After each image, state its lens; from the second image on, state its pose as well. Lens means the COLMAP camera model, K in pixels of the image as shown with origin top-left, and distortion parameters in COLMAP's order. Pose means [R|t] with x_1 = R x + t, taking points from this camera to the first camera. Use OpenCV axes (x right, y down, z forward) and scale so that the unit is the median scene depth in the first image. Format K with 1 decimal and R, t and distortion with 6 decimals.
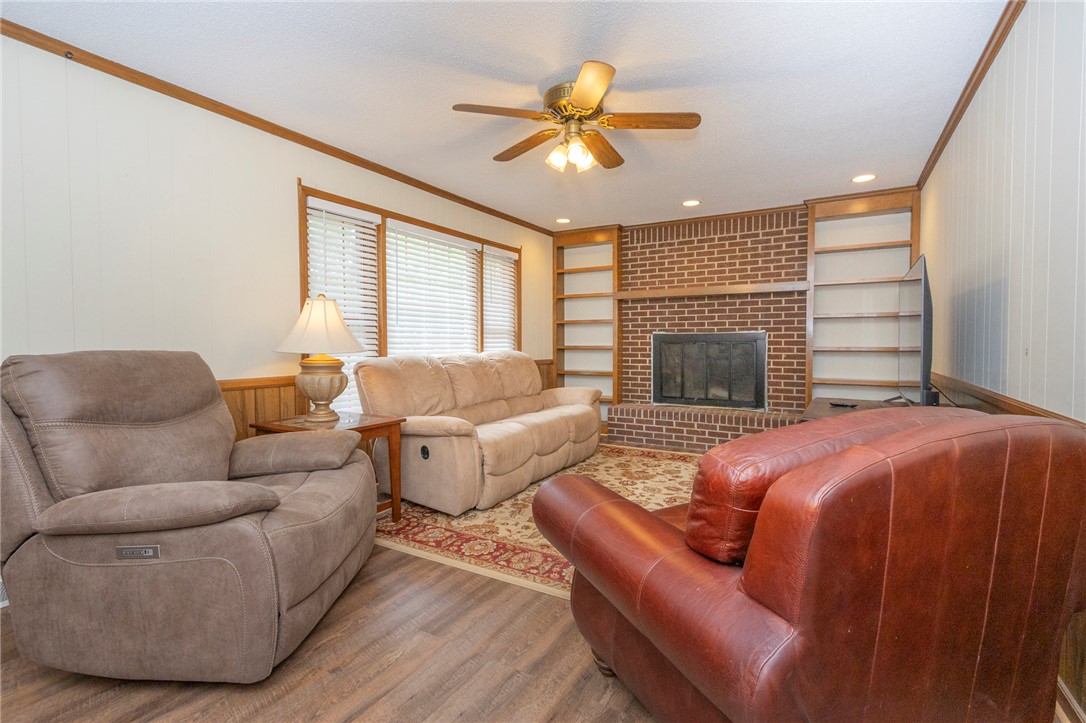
lens RADIAL K [[495.1, 0, 541.5], [0, 495.1, 363.2], [0, 0, 1]] dist [0.002364, -0.001030]
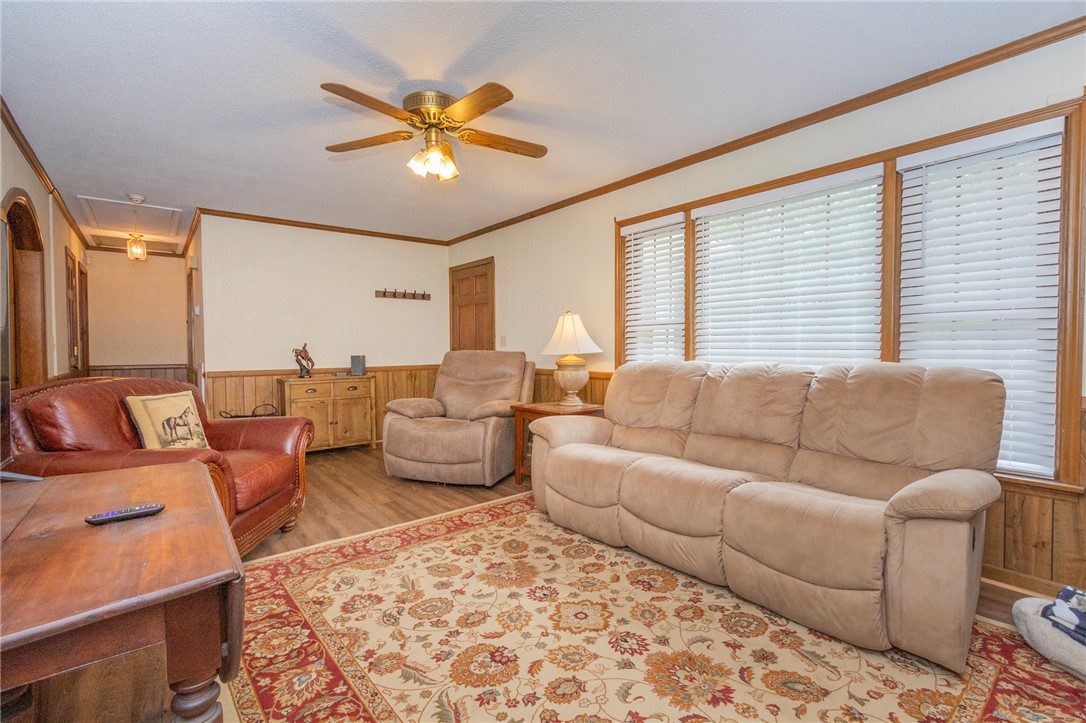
lens RADIAL K [[495.1, 0, 541.6], [0, 495.1, 355.0], [0, 0, 1]] dist [0.002364, -0.001030]
pose [[-0.359321, 0.016471, -0.933069, 0.745046], [-0.035989, 0.998856, 0.031491, -0.051484], [0.932520, 0.044896, -0.358318, 1.255174]]
